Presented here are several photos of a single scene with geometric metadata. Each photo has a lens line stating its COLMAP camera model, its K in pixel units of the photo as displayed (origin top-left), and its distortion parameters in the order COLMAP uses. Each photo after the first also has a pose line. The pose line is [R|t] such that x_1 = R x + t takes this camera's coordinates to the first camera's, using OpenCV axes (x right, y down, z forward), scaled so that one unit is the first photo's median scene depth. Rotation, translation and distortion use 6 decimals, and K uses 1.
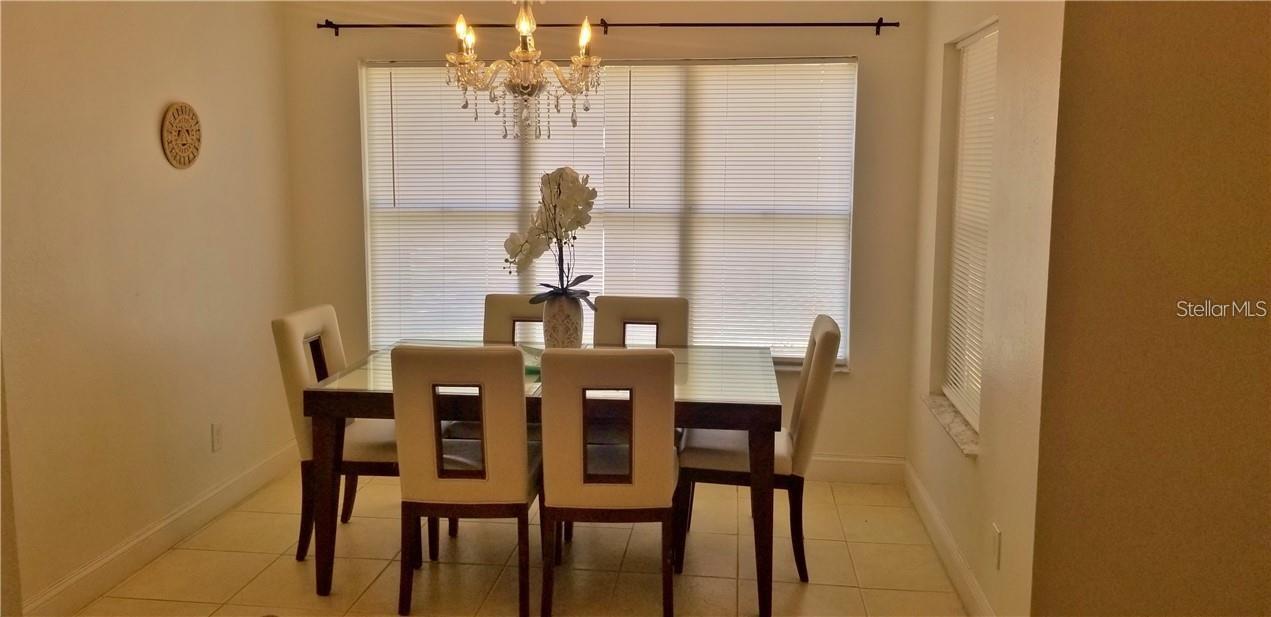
lens RADIAL K [[1010.6, 0, 631.6], [0, 1010.6, 290.4], [0, 0, 1]] dist [0.139358, -0.243587]
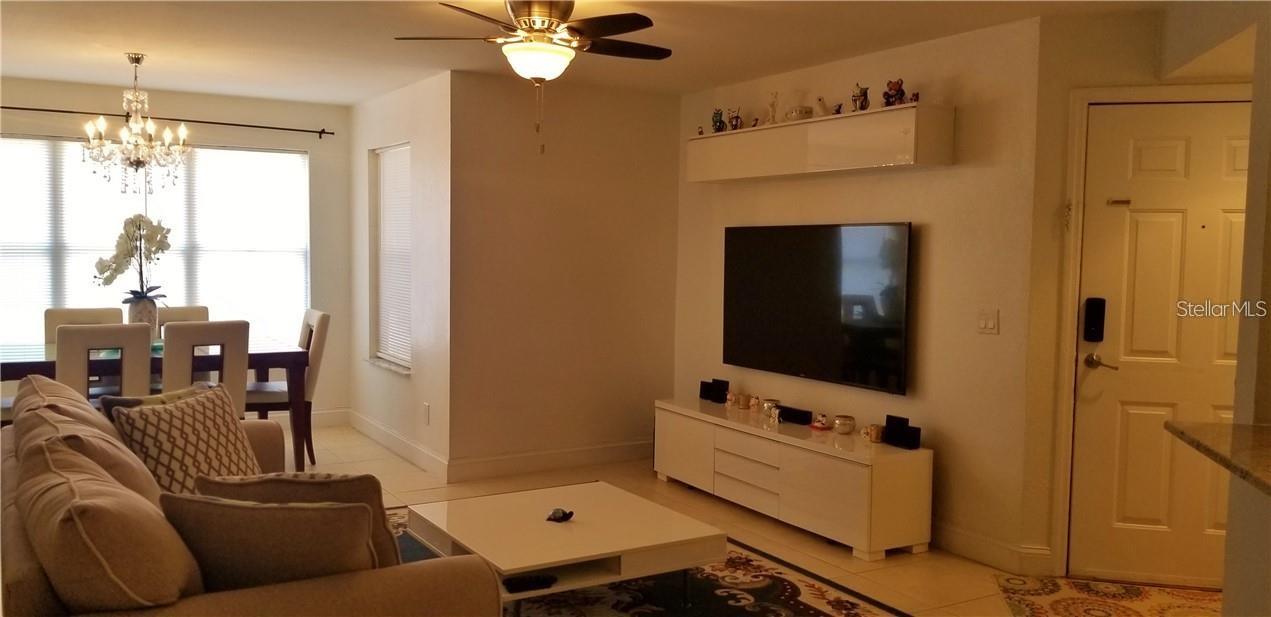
lens RADIAL K [[1001.4, 0, 611.0], [0, 1001.4, 307.9], [0, 0, 1]] dist [0.081517, -0.136792]
pose [[0.788010, -0.030173, 0.614923, -0.438726], [0.057431, 0.998046, -0.024626, 0.093932], [-0.612978, 0.054721, 0.788203, -0.592141]]
